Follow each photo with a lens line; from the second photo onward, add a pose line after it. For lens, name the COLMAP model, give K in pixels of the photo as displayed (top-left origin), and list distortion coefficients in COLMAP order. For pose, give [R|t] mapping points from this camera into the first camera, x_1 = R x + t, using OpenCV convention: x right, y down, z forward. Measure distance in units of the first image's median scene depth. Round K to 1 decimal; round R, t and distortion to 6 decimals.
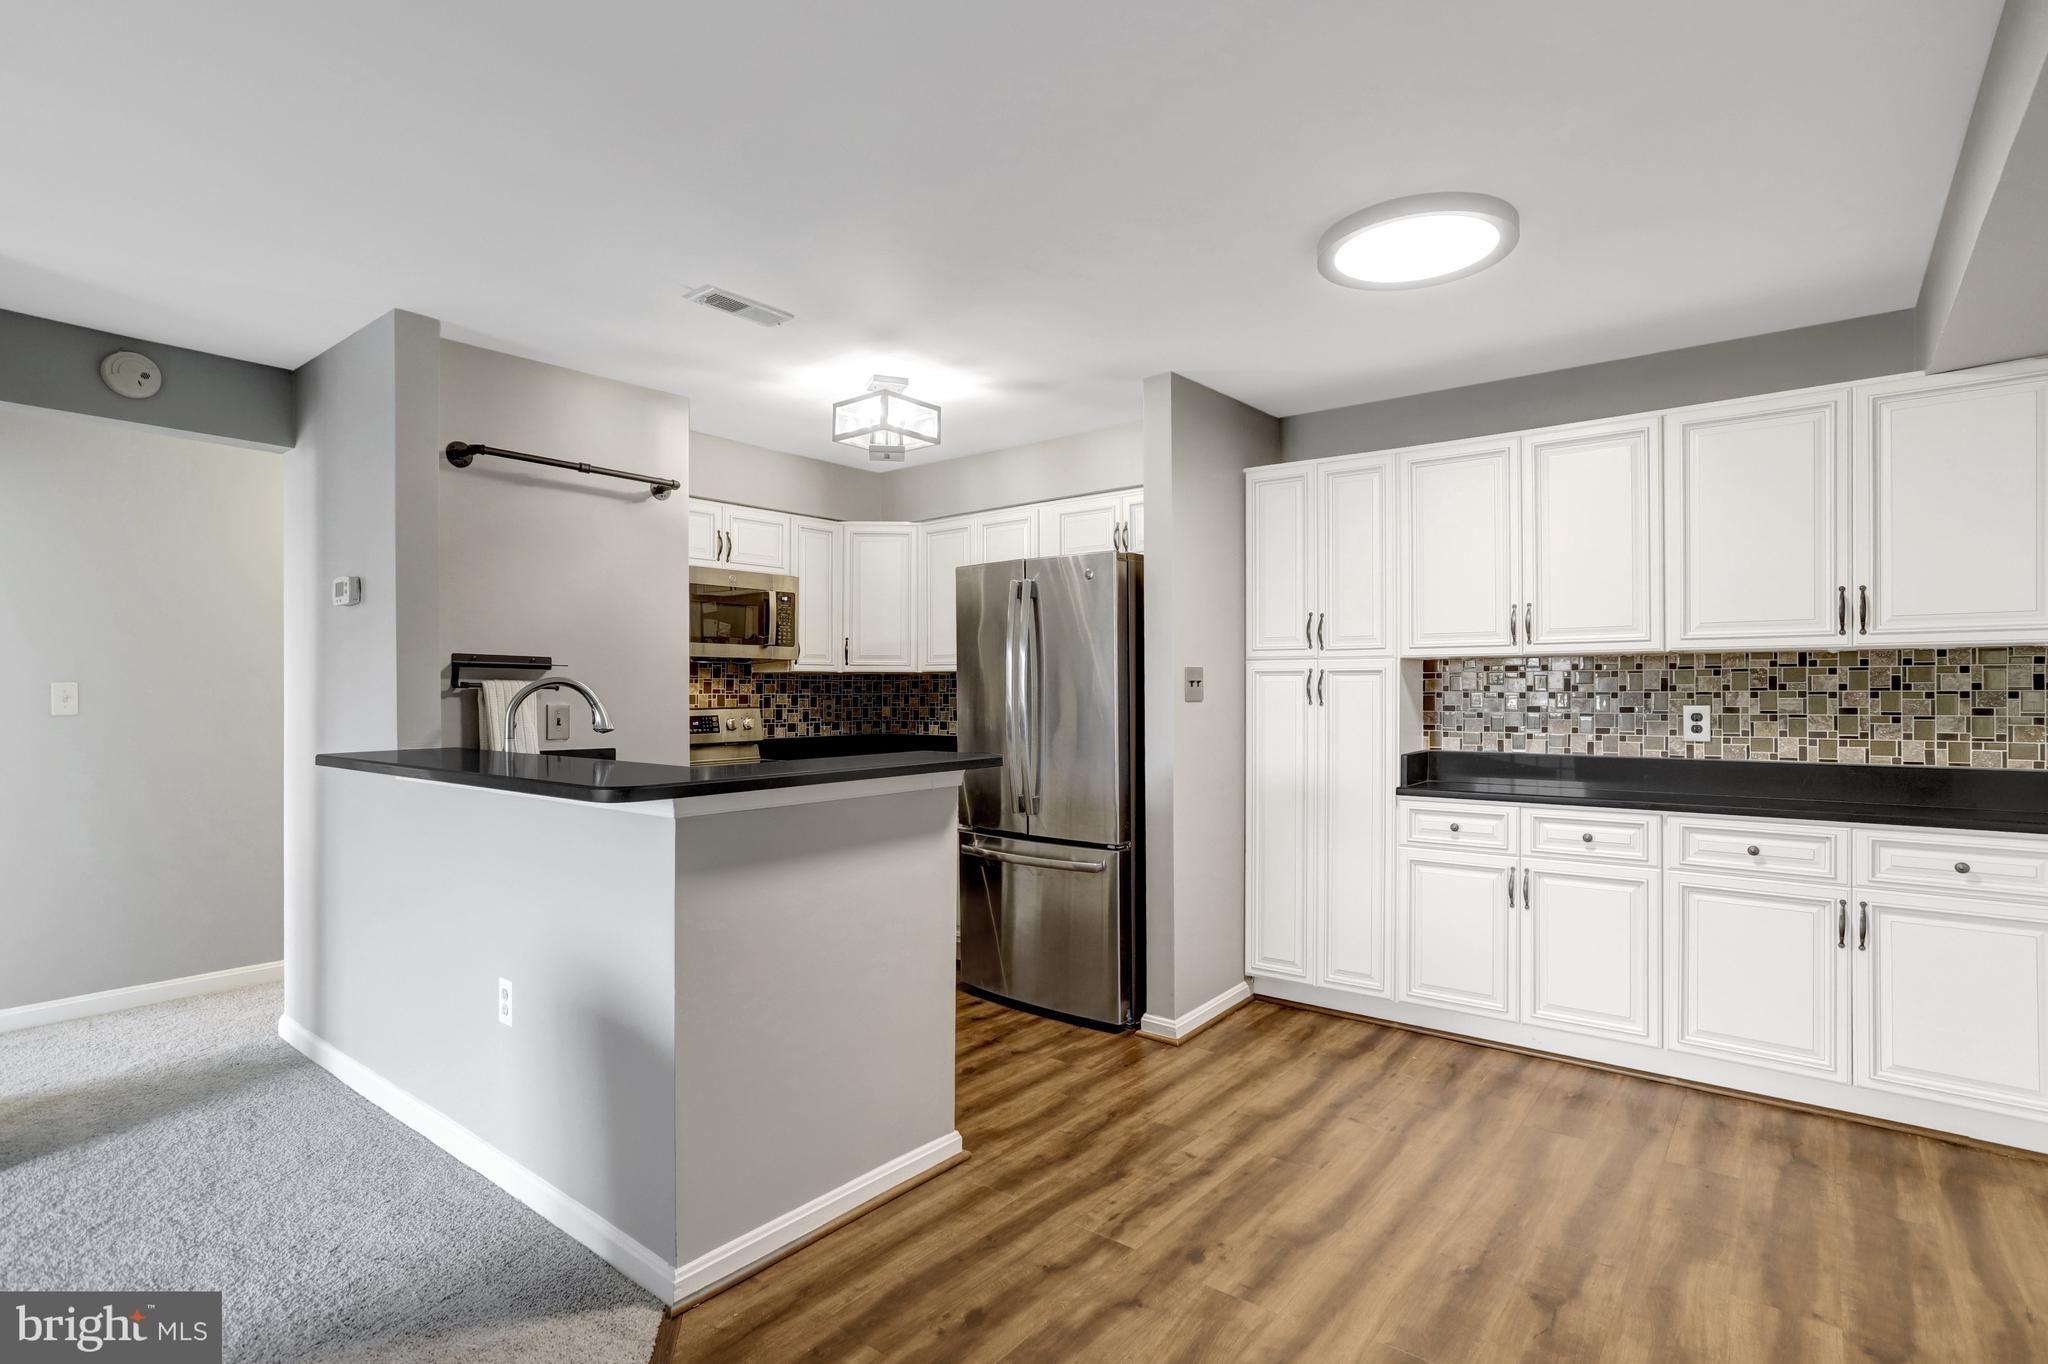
lens RADIAL K [[1008.7, 0, 1024.0], [0, 1008.7, 682.0], [0, 0, 1]] dist [-0.037433, 0.035309]
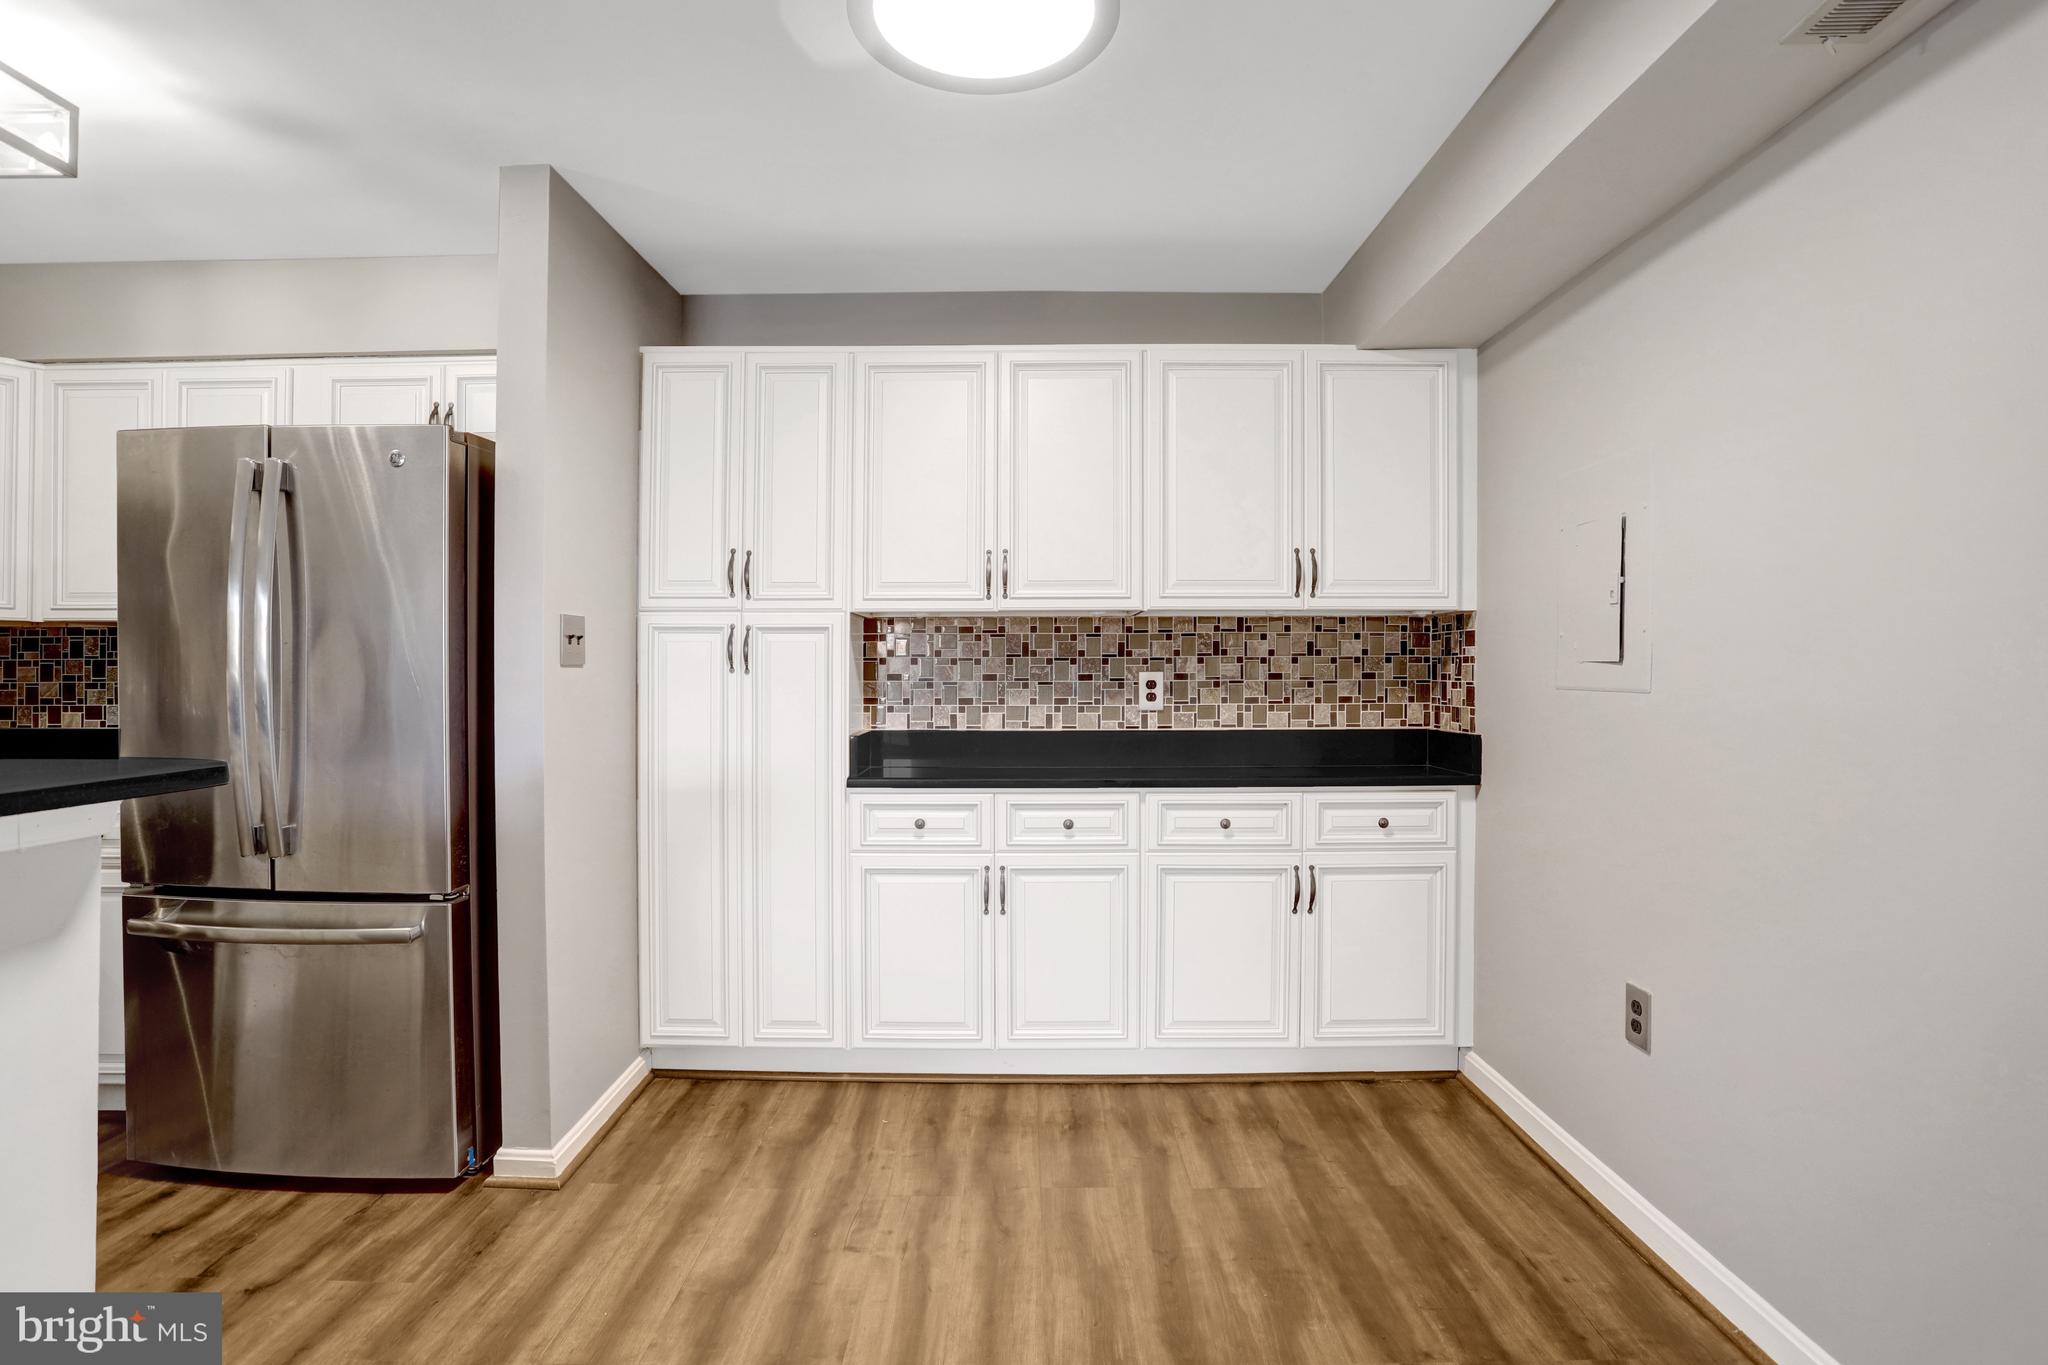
lens RADIAL K [[1020.7, 0, 1025.4], [0, 1020.7, 674.0], [0, 0, 1]] dist [-0.071681, 0.037197]
pose [[0.784354, 0.001321, 0.620312, -0.011676], [-0.006725, 0.999957, 0.006374, 0.018636], [-0.620277, -0.009172, 0.784330, 0.298458]]
